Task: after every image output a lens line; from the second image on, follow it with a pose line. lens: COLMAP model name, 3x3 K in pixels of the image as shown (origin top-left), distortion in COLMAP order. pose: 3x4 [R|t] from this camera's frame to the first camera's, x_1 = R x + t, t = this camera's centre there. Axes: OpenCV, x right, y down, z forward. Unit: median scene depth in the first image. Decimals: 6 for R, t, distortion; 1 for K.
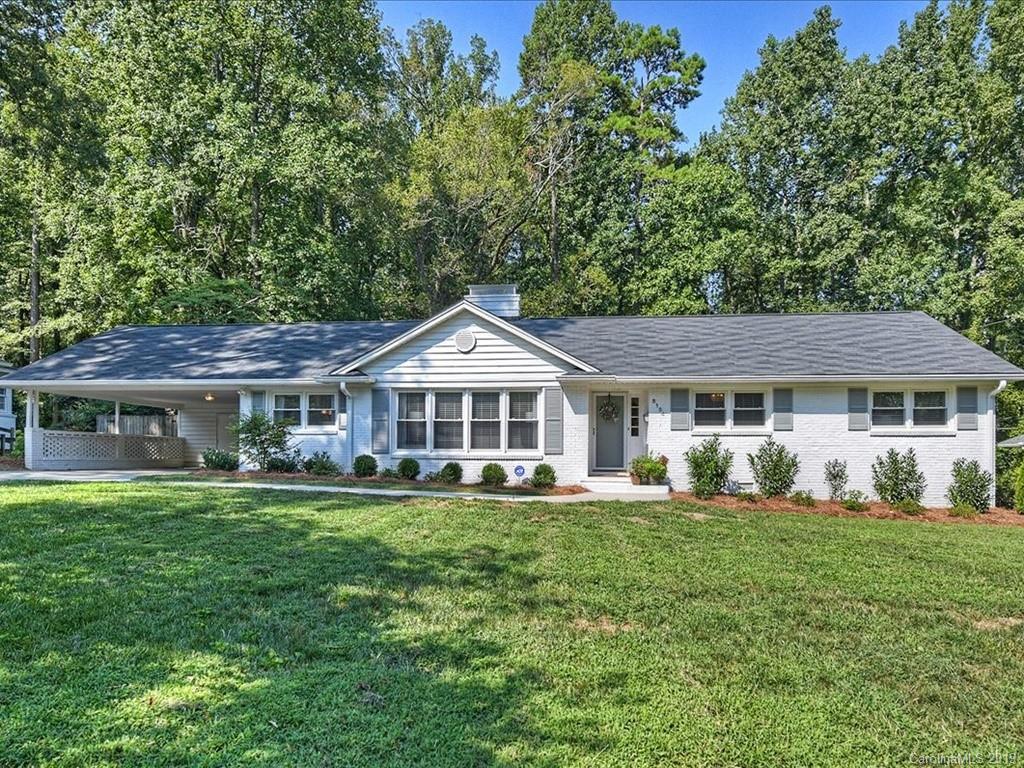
lens RADIAL K [[550.9, 0, 541.9], [0, 550.9, 434.1], [0, 0, 1]] dist [0.000568, 0.000173]
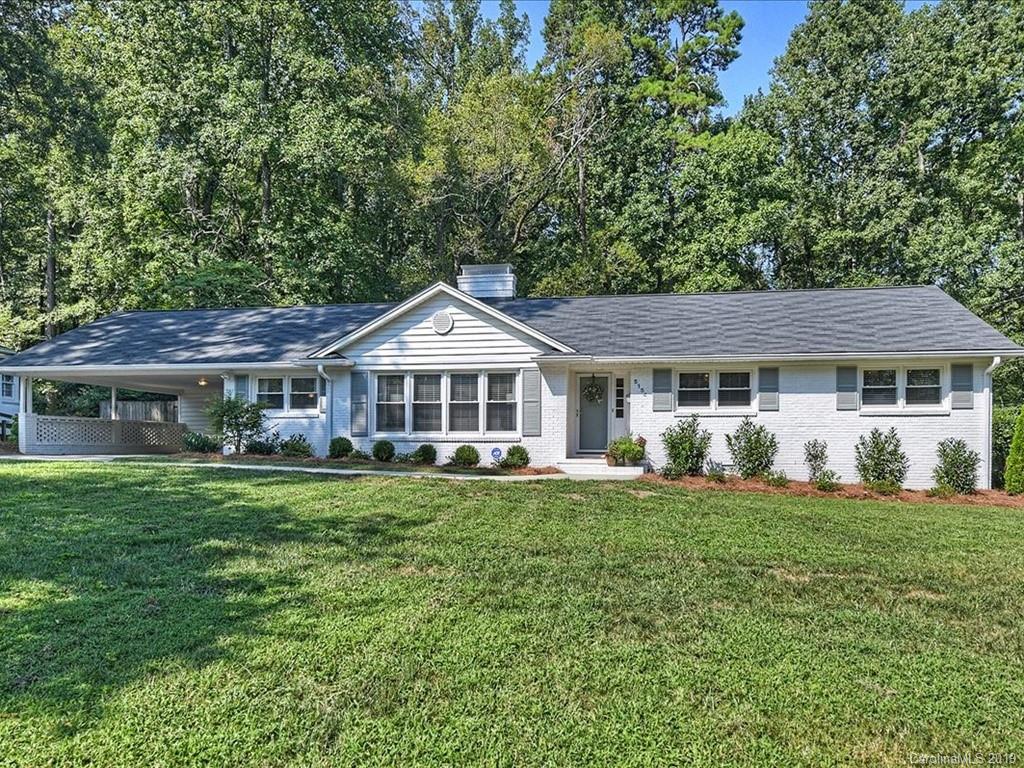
lens RADIAL K [[581.9, 0, 550.7], [0, 581.9, 423.6], [0, 0, 1]] dist [0.000949, 0.000187]
pose [[0.999229, -0.005208, -0.038908, 0.080261], [0.005430, 0.999970, 0.005597, 0.007091], [0.038878, -0.005804, 0.999227, -0.034610]]
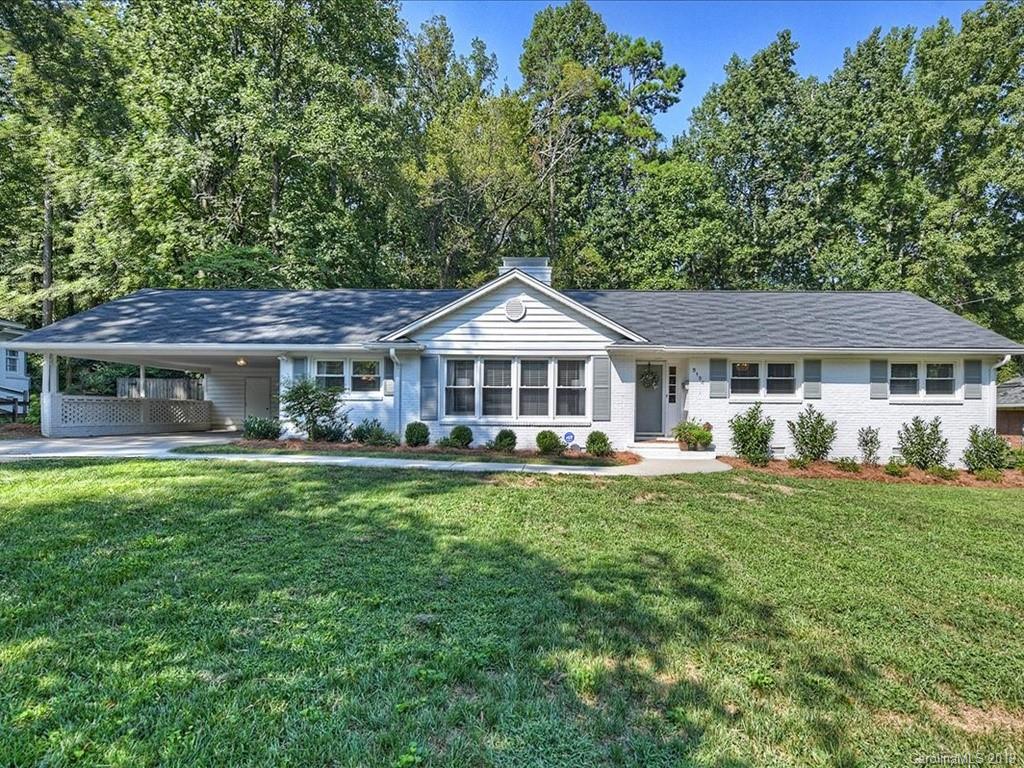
lens RADIAL K [[487.4, 0, 580.3], [0, 487.4, 398.0], [0, 0, 1]] dist [0.000229, -0.000332]
pose [[0.996240, 0.003169, 0.086584, -0.081419], [-0.003554, 0.999984, 0.004293, -0.008679], [-0.086569, -0.004585, 0.996235, 0.079781]]
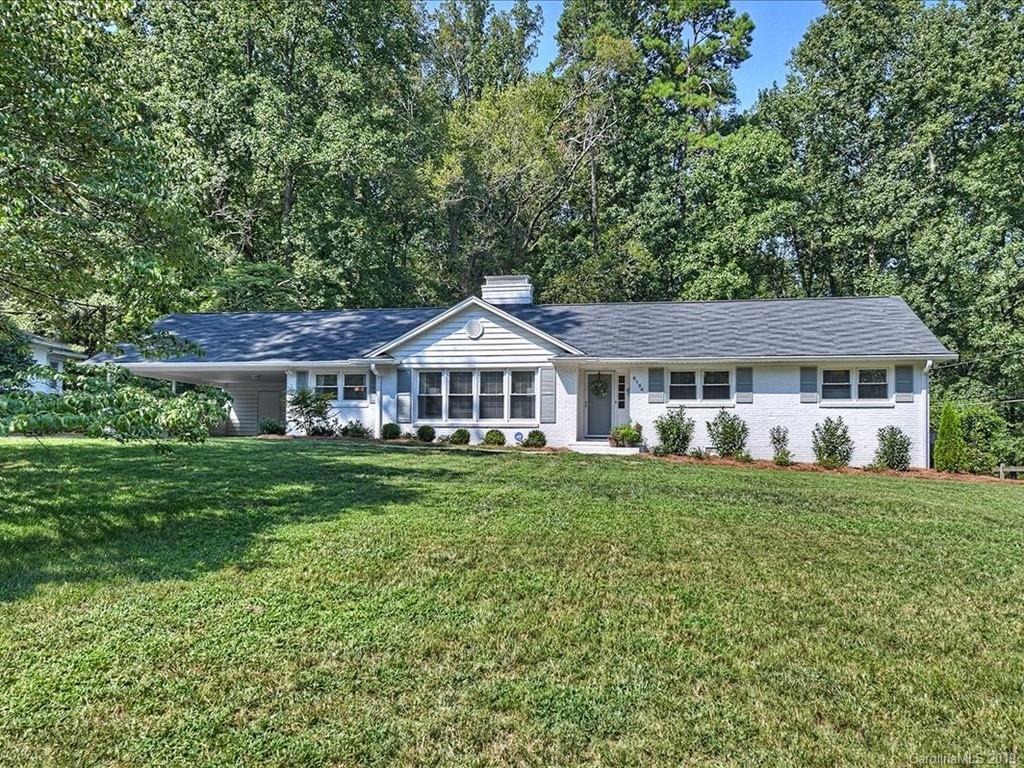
lens RADIAL K [[596.4, 0, 564.4], [0, 596.4, 386.5], [0, 0, 1]] dist [0.018553, 0.019499]
pose [[0.999395, -0.002468, -0.034696, 0.085239], [0.000687, 0.998685, -0.051257, 0.019677], [0.034777, 0.051202, 0.998083, -0.242362]]
